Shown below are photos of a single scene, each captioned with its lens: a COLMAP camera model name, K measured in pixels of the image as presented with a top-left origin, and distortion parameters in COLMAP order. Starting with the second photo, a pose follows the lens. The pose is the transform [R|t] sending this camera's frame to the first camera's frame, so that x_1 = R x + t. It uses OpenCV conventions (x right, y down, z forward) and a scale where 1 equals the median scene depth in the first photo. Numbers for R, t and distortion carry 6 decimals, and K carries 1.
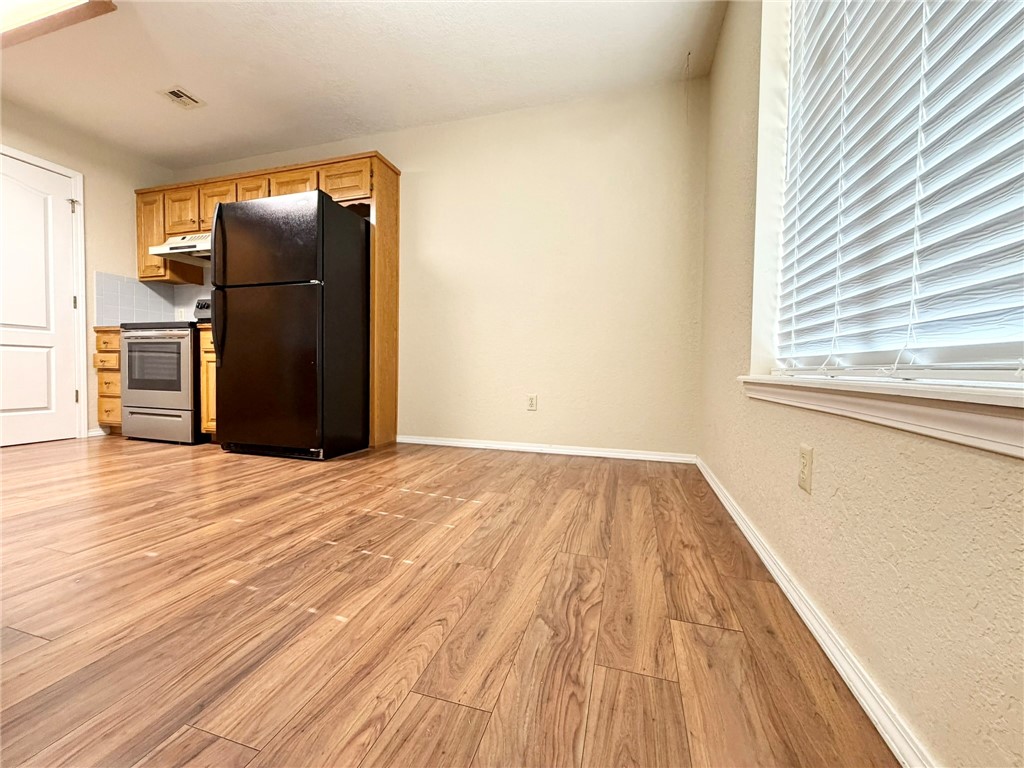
lens RADIAL K [[408.5, 0, 509.4], [0, 408.5, 382.7], [0, 0, 1]] dist [-0.001168, 0.000492]
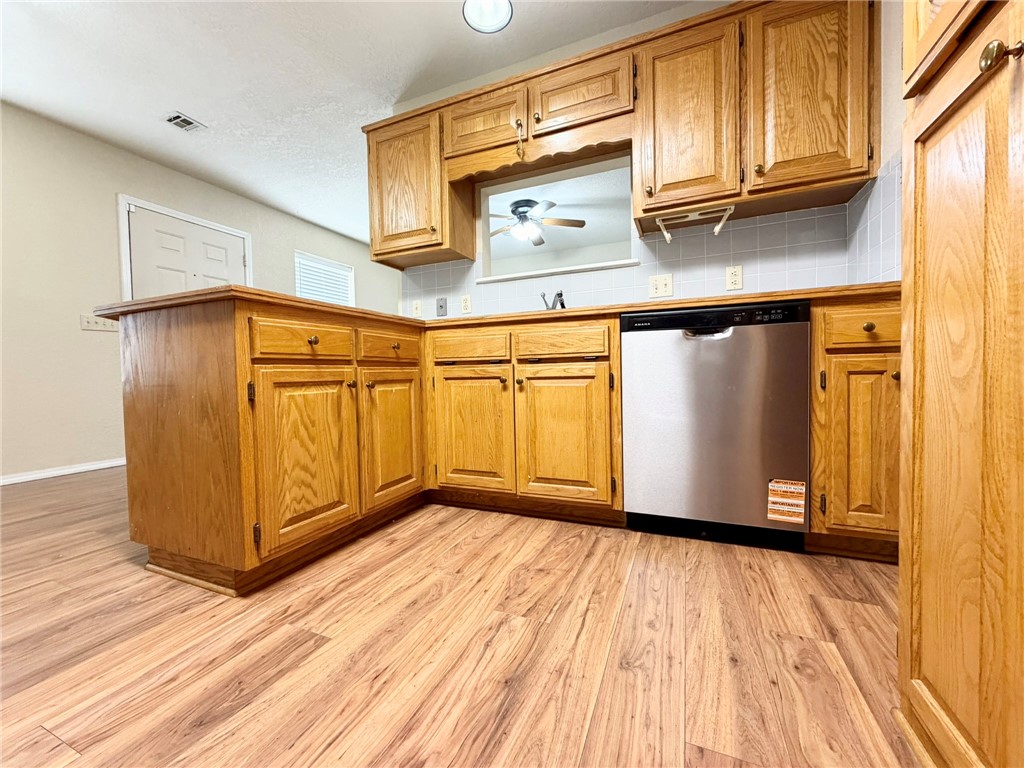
lens RADIAL K [[408.5, 0, 513.6], [0, 408.5, 384.8], [0, 0, 1]] dist [-0.001168, 0.000492]
pose [[-0.993905, 0.004704, 0.110138, -0.952014], [0.011882, 0.997840, 0.064613, -0.053852], [-0.109596, 0.065528, -0.991814, 0.753037]]
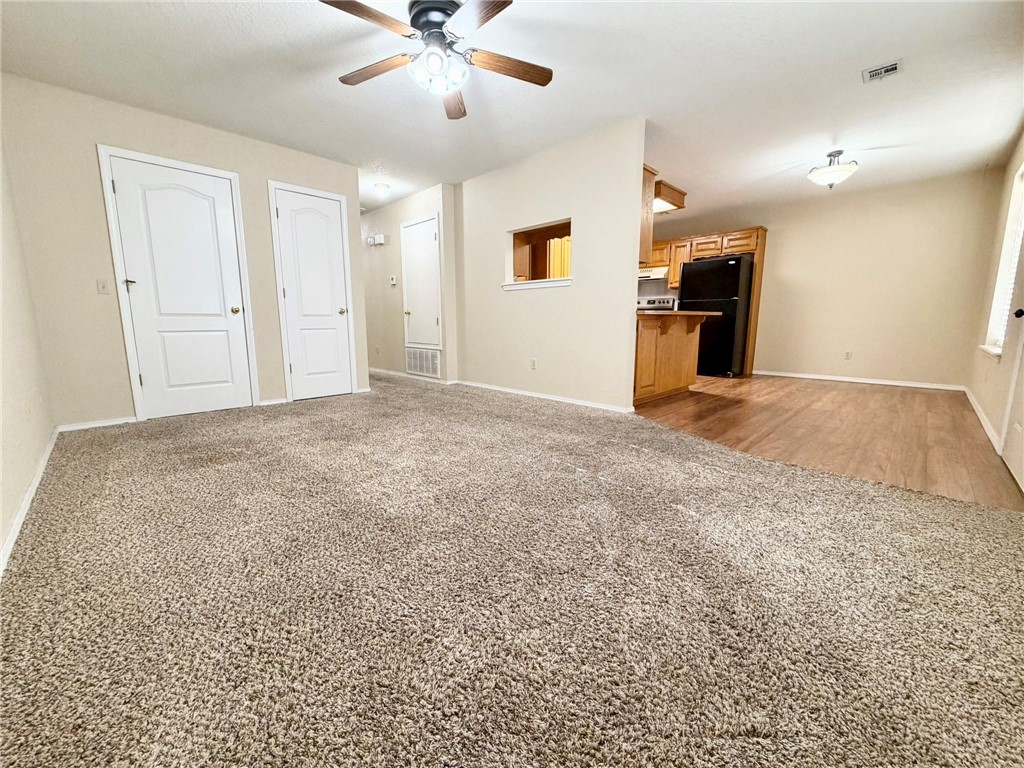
lens RADIAL K [[408.5, 0, 510.3], [0, 408.5, 383.0], [0, 0, 1]] dist [-0.001168, 0.000492]
pose [[0.879293, 0.059213, -0.472587, -0.378392], [-0.003333, 0.992982, 0.118216, -0.036501], [0.476270, -0.102372, 0.873319, -1.263323]]
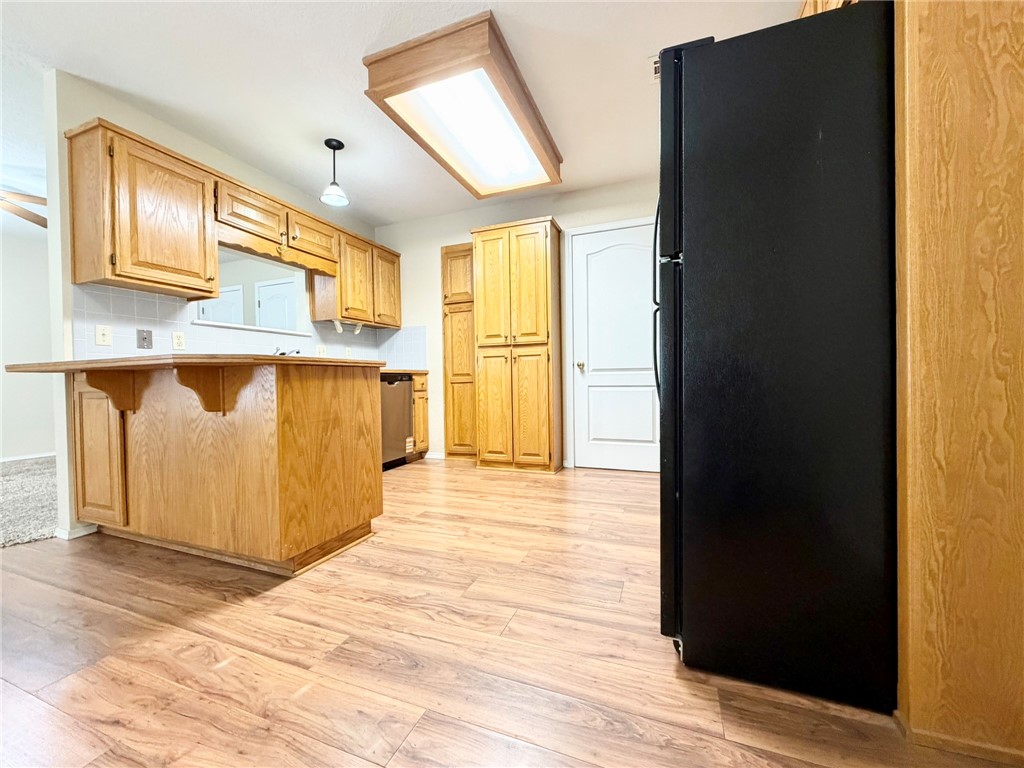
lens RADIAL K [[408.5, 0, 508.7], [0, 408.5, 379.8], [0, 0, 1]] dist [-0.001168, 0.000492]
pose [[-0.082757, -0.007602, -0.996541, -0.005311], [-0.016093, 0.999851, -0.006290, -0.088453], [0.996440, 0.015517, -0.082867, 0.688540]]
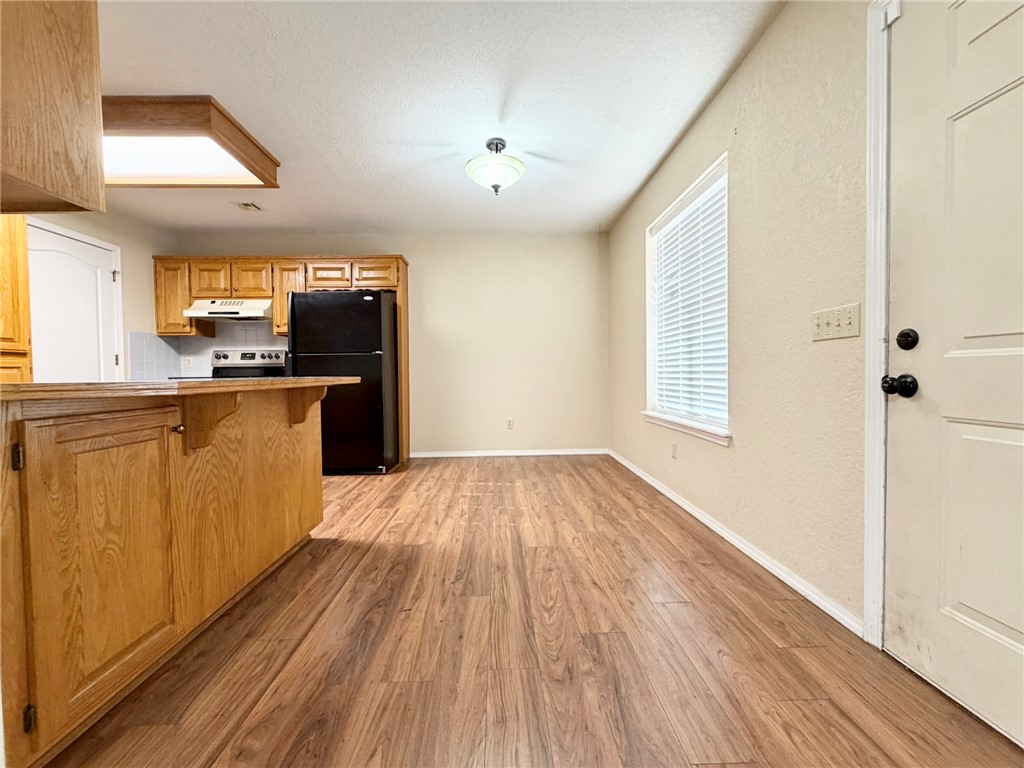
lens RADIAL K [[408.5, 0, 508.8], [0, 408.5, 384.0], [0, 0, 1]] dist [-0.001168, 0.000492]
pose [[0.948957, -0.033177, 0.313657, -0.394072], [0.035453, 0.999370, -0.001553, -0.091017], [-0.313408, 0.012594, 0.949535, -0.425474]]
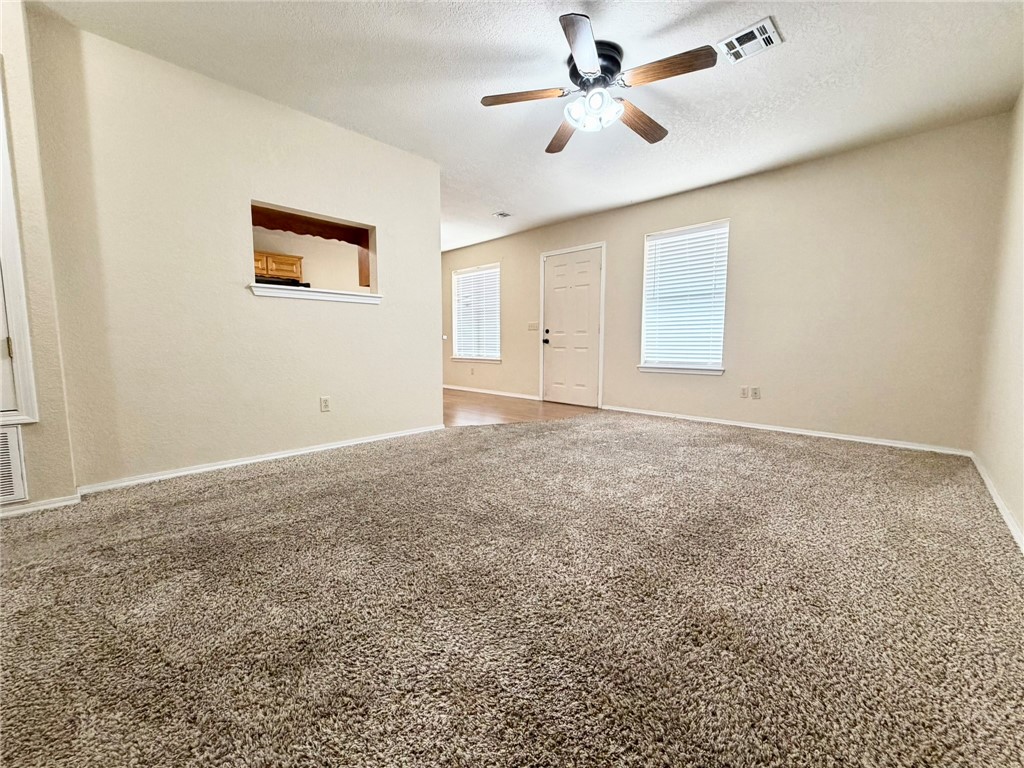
lens RADIAL K [[408.5, 0, 511.1], [0, 408.5, 382.0], [0, 0, 1]] dist [-0.001168, 0.000492]
pose [[0.459220, -0.097507, 0.882955, -1.609042], [0.035452, 0.995177, 0.091462, -0.067944], [-0.887615, -0.010698, 0.460462, -0.871563]]
